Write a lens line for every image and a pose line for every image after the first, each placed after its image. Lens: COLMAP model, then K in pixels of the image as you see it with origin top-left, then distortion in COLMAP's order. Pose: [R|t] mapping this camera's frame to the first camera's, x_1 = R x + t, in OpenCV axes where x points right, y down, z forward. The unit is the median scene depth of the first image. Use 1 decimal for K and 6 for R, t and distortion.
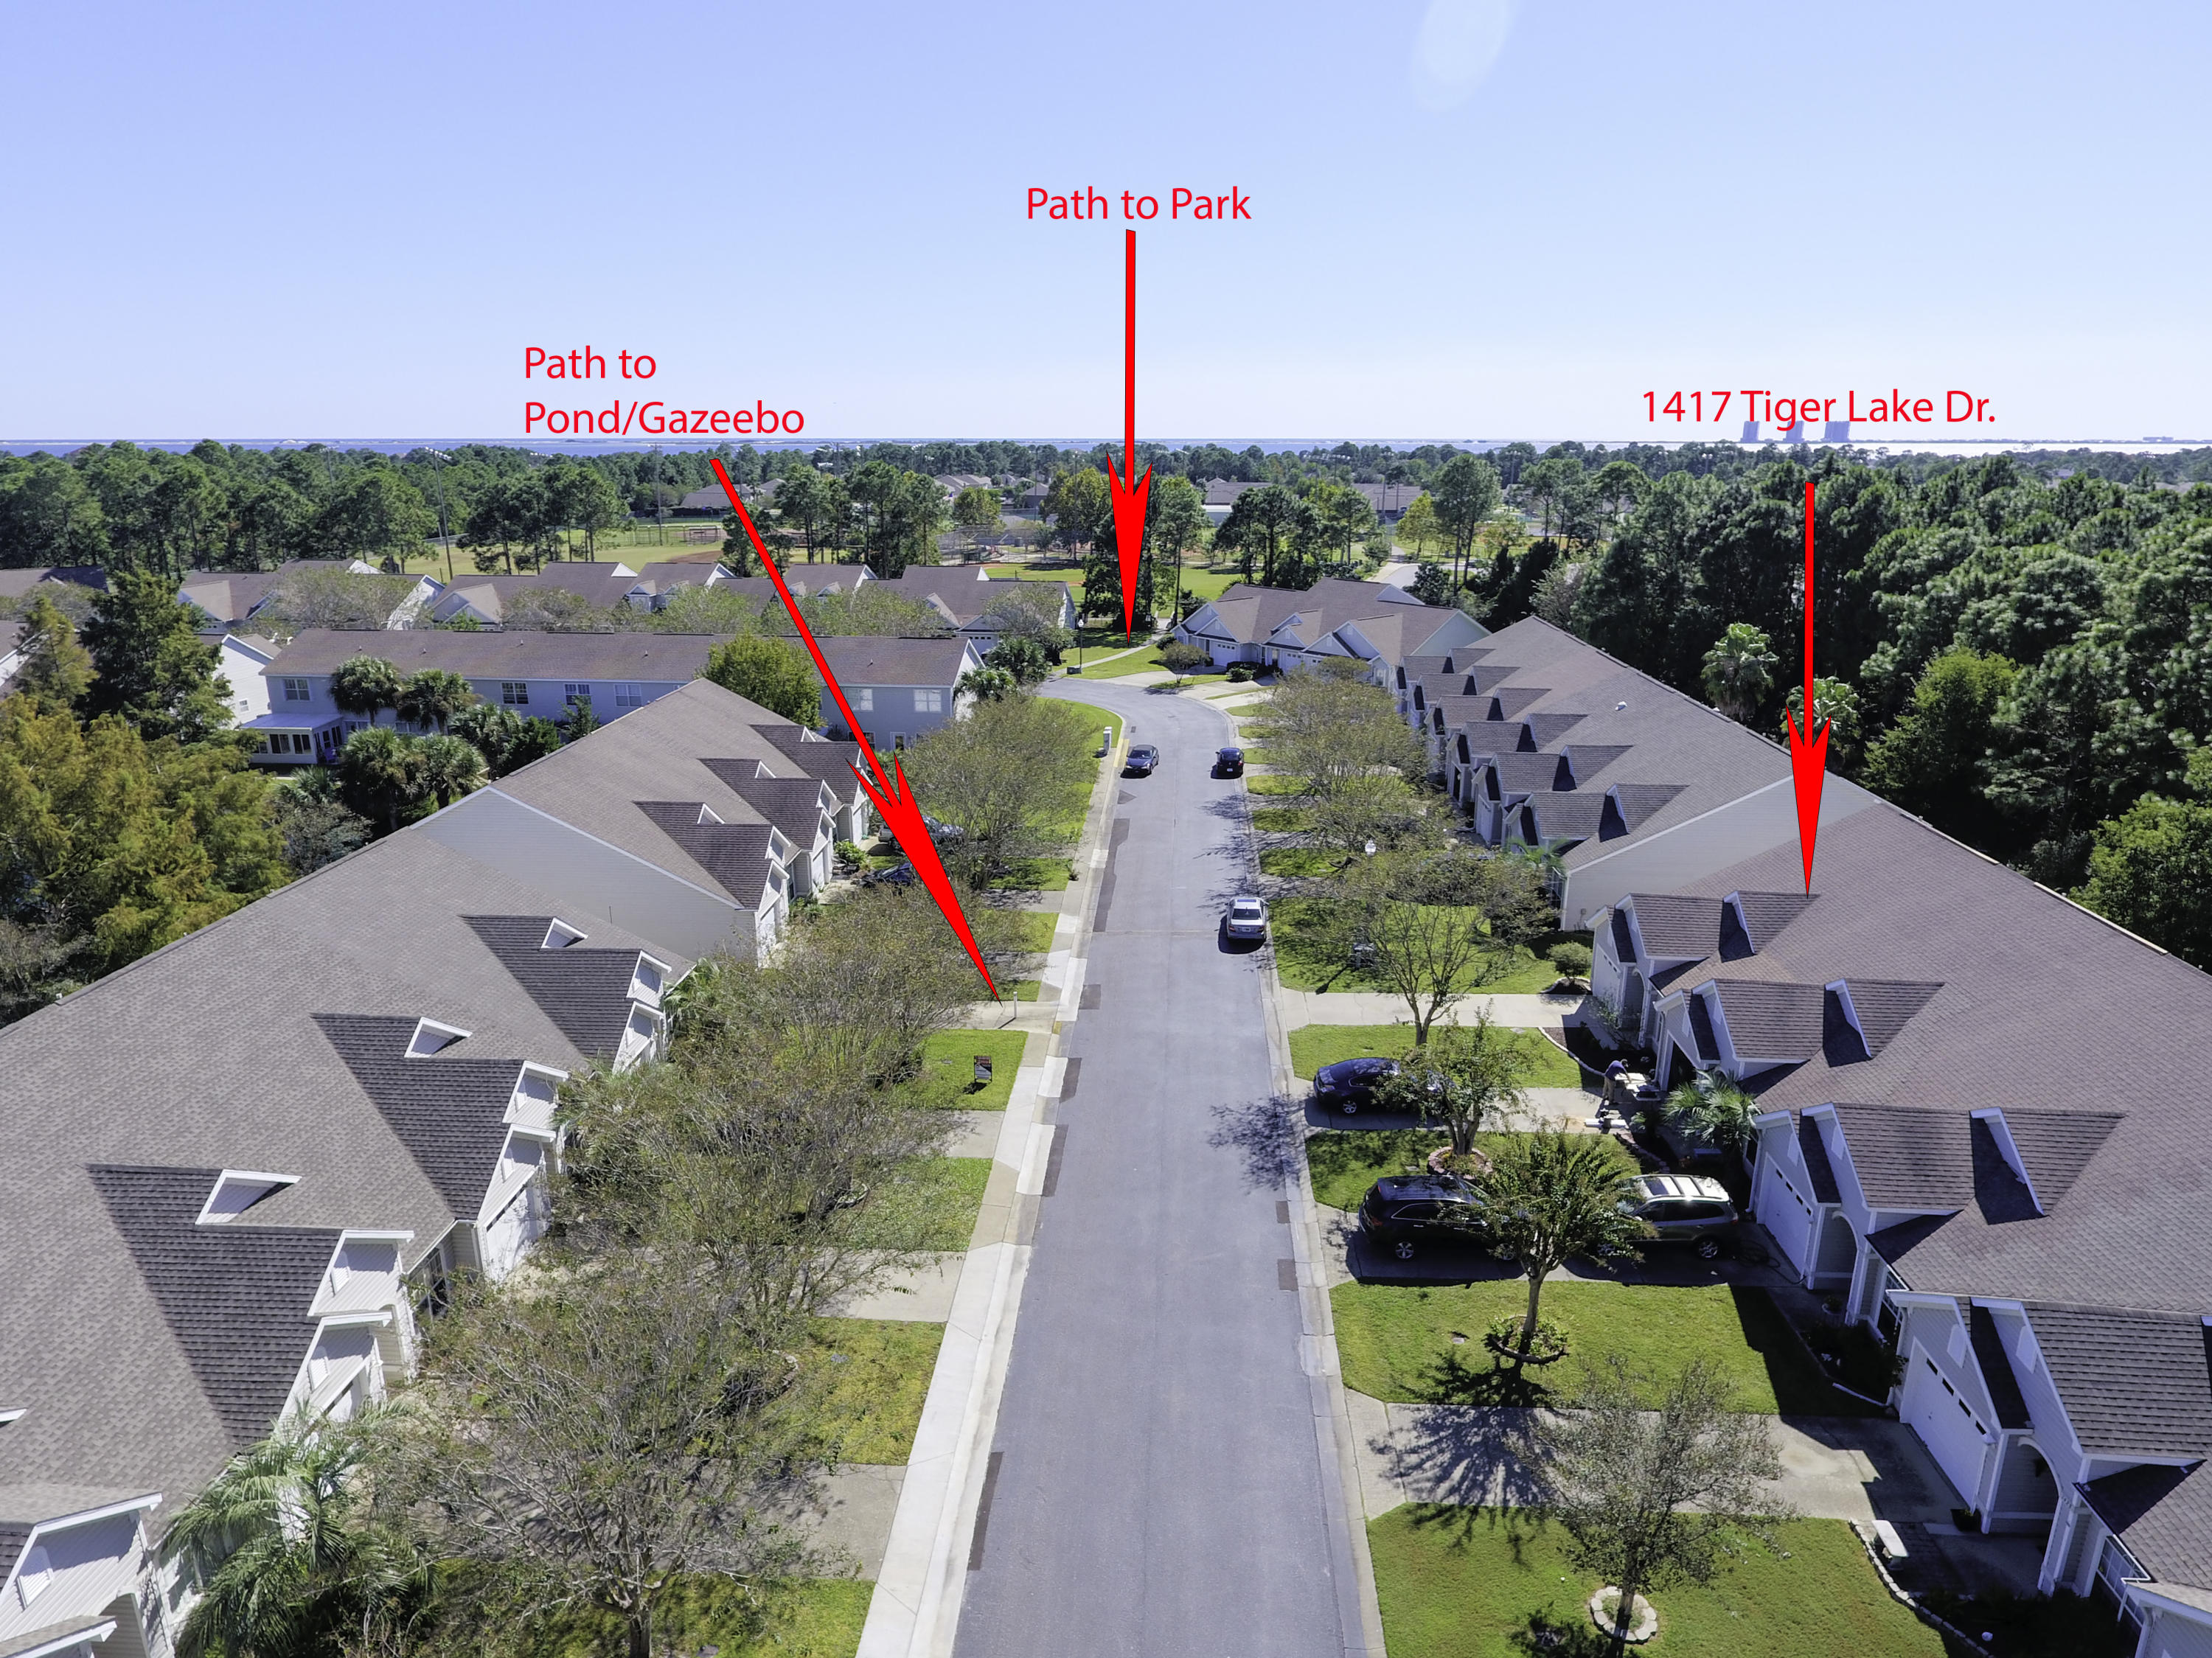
lens RADIAL K [[1331.2, 0, 1106.0], [0, 1331.2, 829.0], [0, 0, 1]] dist [0.000494, -0.000138]
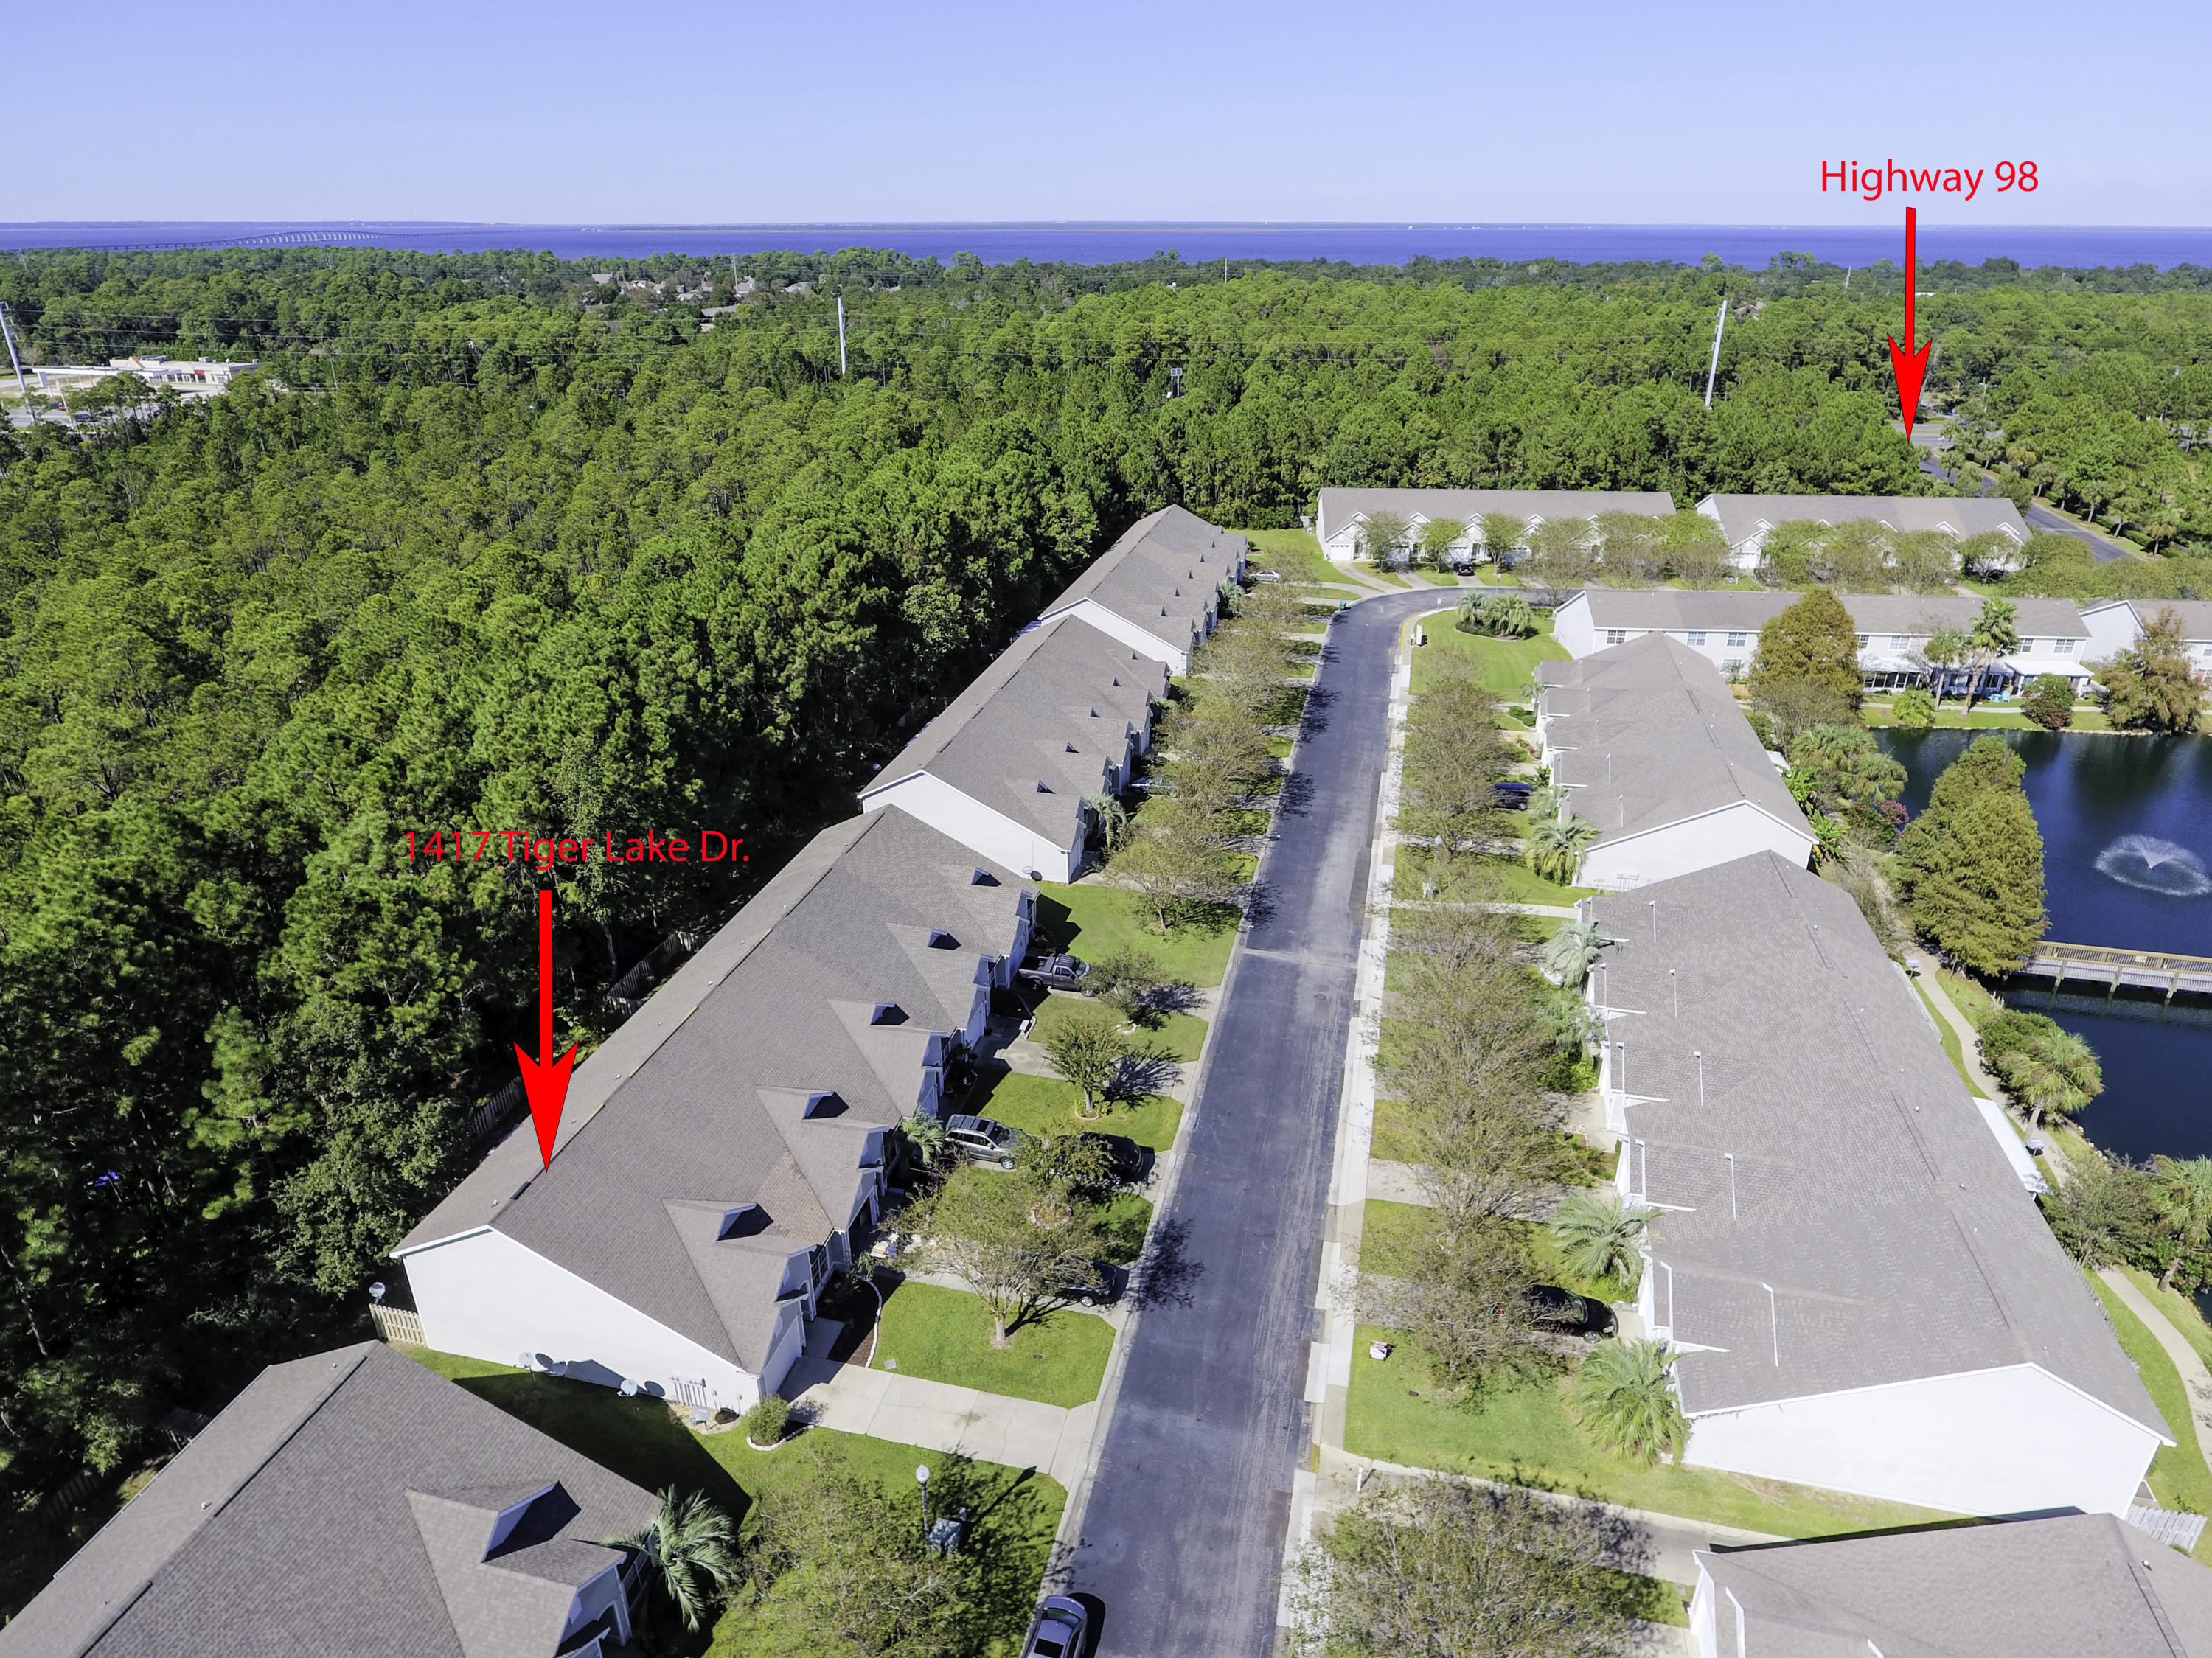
lens RADIAL K [[1294.2, 0, 1103.5], [0, 1294.2, 828.6], [0, 0, 1]] dist [0.000650, -0.000078]
pose [[-0.984569, -0.069129, 0.160763, -0.005585], [0.054785, 0.750723, 0.658341, -1.095562], [-0.166199, 0.656990, -0.735351, 1.844097]]
